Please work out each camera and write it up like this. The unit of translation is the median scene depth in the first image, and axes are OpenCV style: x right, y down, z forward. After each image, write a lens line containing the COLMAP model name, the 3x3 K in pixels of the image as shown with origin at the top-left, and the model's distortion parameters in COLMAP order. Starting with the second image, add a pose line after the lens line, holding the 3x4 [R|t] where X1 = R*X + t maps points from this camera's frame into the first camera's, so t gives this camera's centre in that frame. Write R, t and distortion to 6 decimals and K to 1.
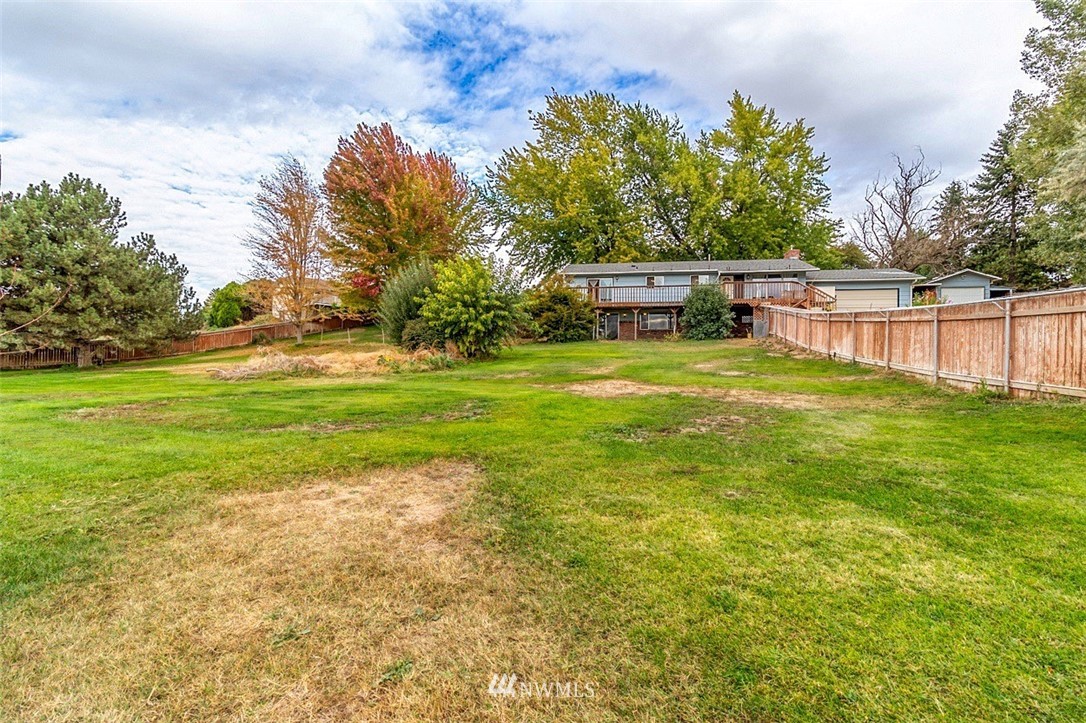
lens RADIAL K [[513.2, 0, 539.7], [0, 513.2, 363.6], [0, 0, 1]] dist [0.001242, -0.000459]
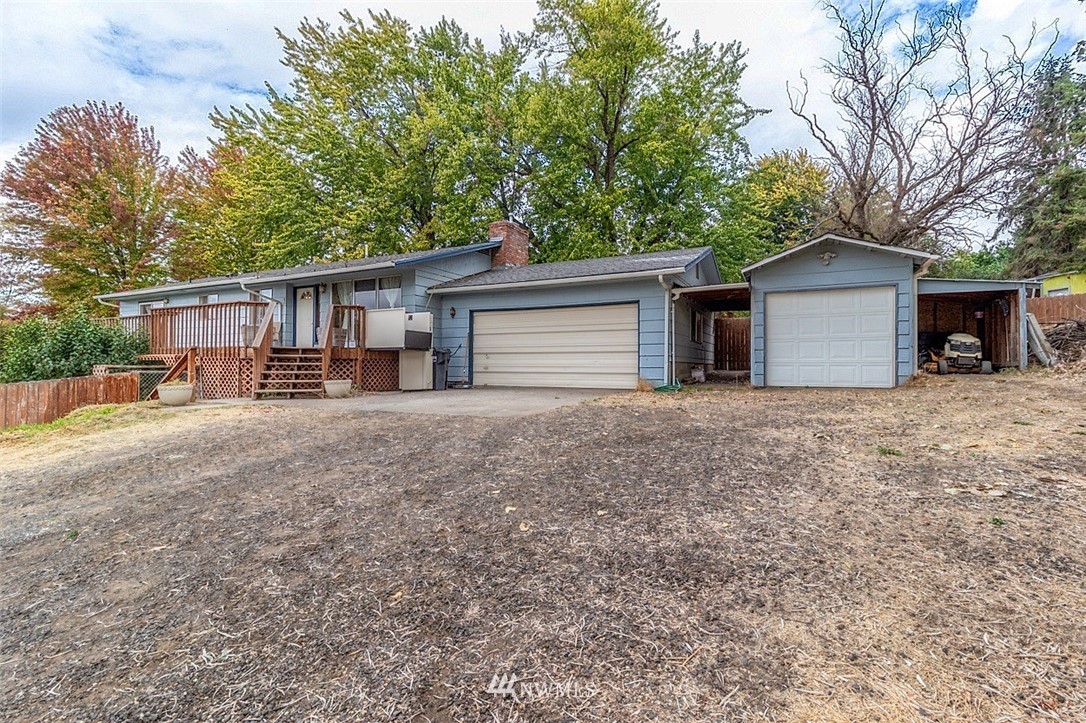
lens RADIAL K [[516.4, 0, 545.2], [0, 516.4, 364.9], [0, 0, 1]] dist [0.000669, 0.000404]
pose [[0.963546, -0.007541, -0.267438, 0.538364], [0.005293, 0.999944, -0.009126, -0.070732], [0.267492, 0.007378, 0.963532, 0.451134]]
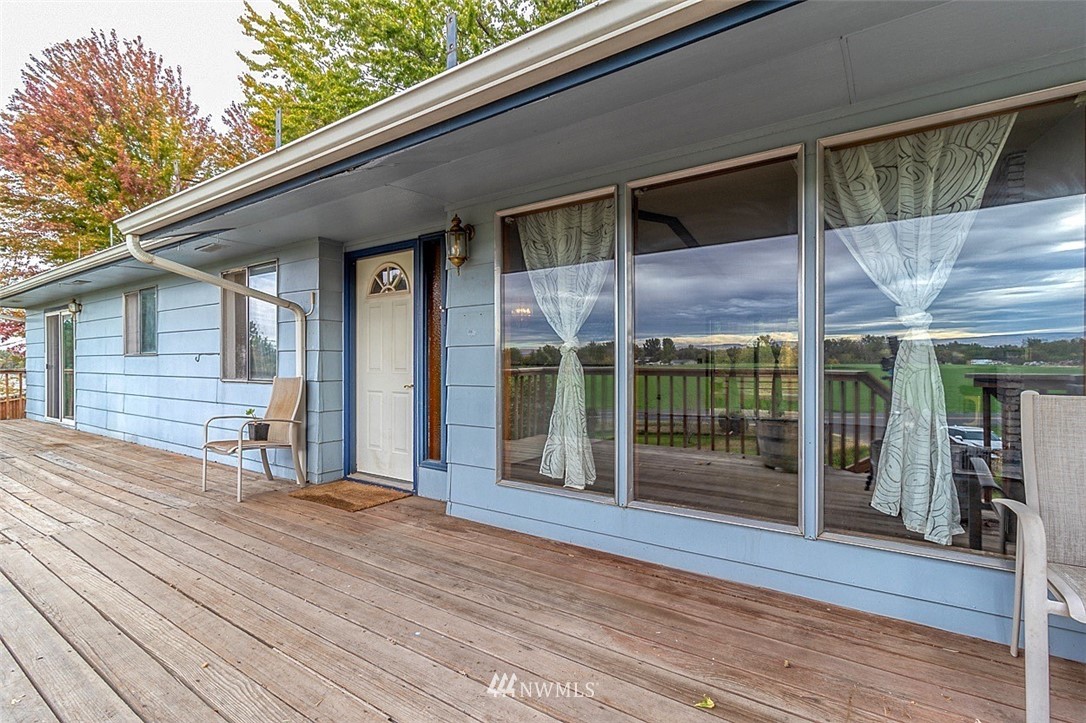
lens RADIAL K [[516.4, 0, 545.2], [0, 516.4, 364.9], [0, 0, 1]] dist [0.000669, 0.000404]
pose [[0.922050, -0.008748, -0.386972, 0.342535], [0.006118, 0.999949, -0.008027, -0.107368], [0.387022, 0.005033, 0.922057, 0.679678]]
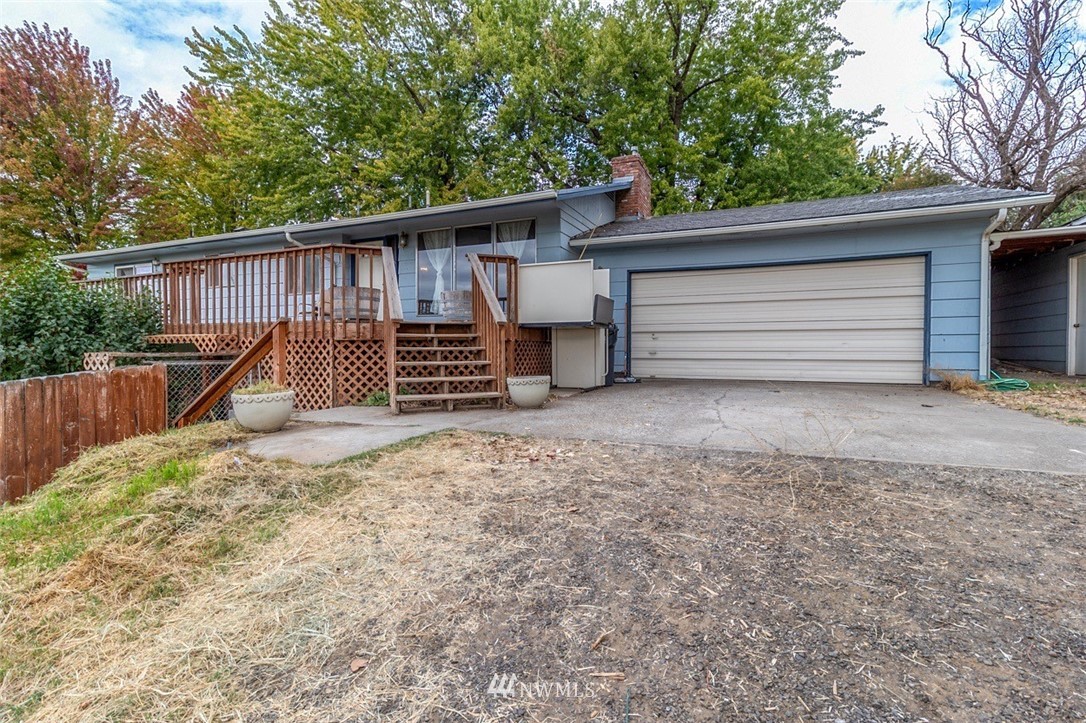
lens RADIAL K [[513.2, 0, 539.7], [0, 513.2, 363.6], [0, 0, 1]] dist [0.001242, -0.000459]
pose [[0.978122, -0.004424, -0.207984, 0.413362], [0.009431, 0.999689, 0.023090, -0.073053], [0.207817, -0.024546, 0.977860, 0.521511]]
